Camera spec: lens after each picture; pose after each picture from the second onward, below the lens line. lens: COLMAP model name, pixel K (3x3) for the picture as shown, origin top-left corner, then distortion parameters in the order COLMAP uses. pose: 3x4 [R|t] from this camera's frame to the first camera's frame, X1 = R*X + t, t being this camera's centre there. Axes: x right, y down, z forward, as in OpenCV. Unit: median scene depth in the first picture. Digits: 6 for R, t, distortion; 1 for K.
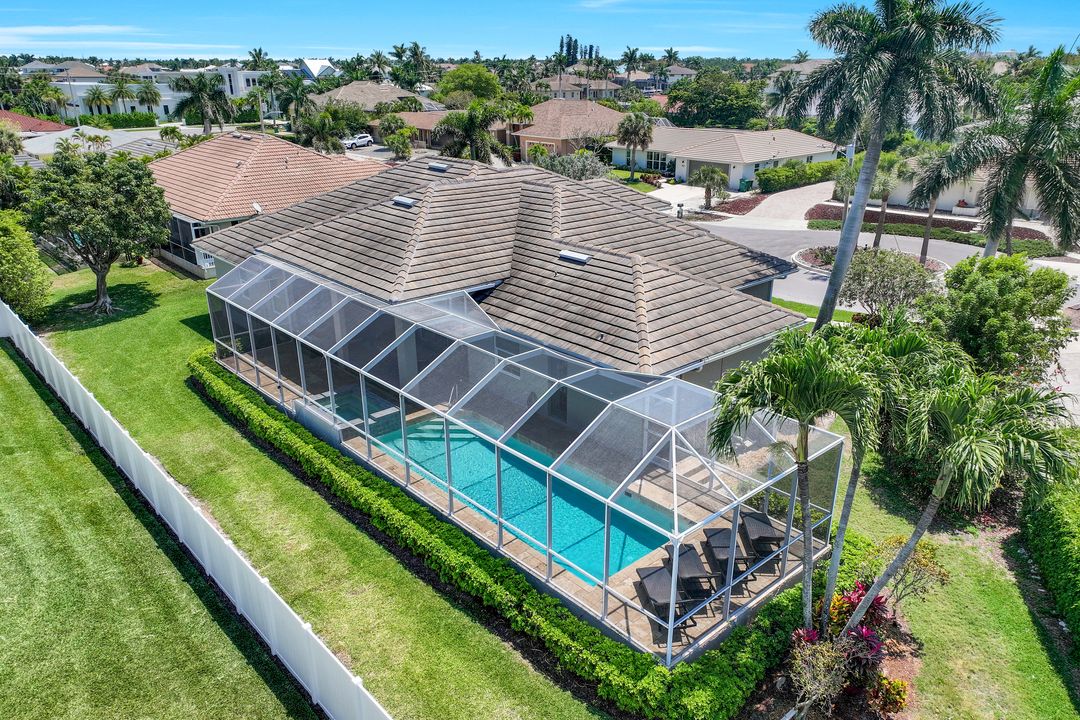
lens RADIAL K [[782.2, 0, 540.0], [0, 782.2, 360.0], [0, 0, 1]] dist [0.000480, 0.000125]
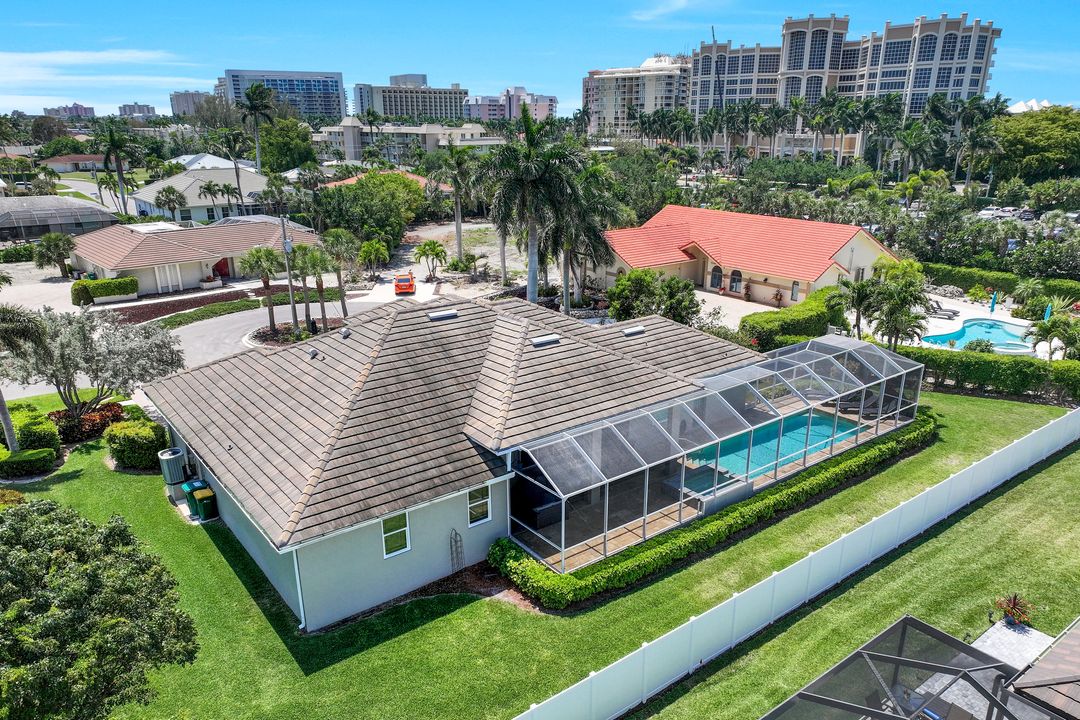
lens RADIAL K [[761.4, 0, 543.0], [0, 761.4, 399.1], [0, 0, 1]] dist [0.007952, 0.004404]
pose [[0.074693, -0.345177, 0.935561, -1.341363], [0.346706, 0.888641, 0.300185, -0.508930], [-0.934995, 0.301943, 0.186050, 0.967721]]
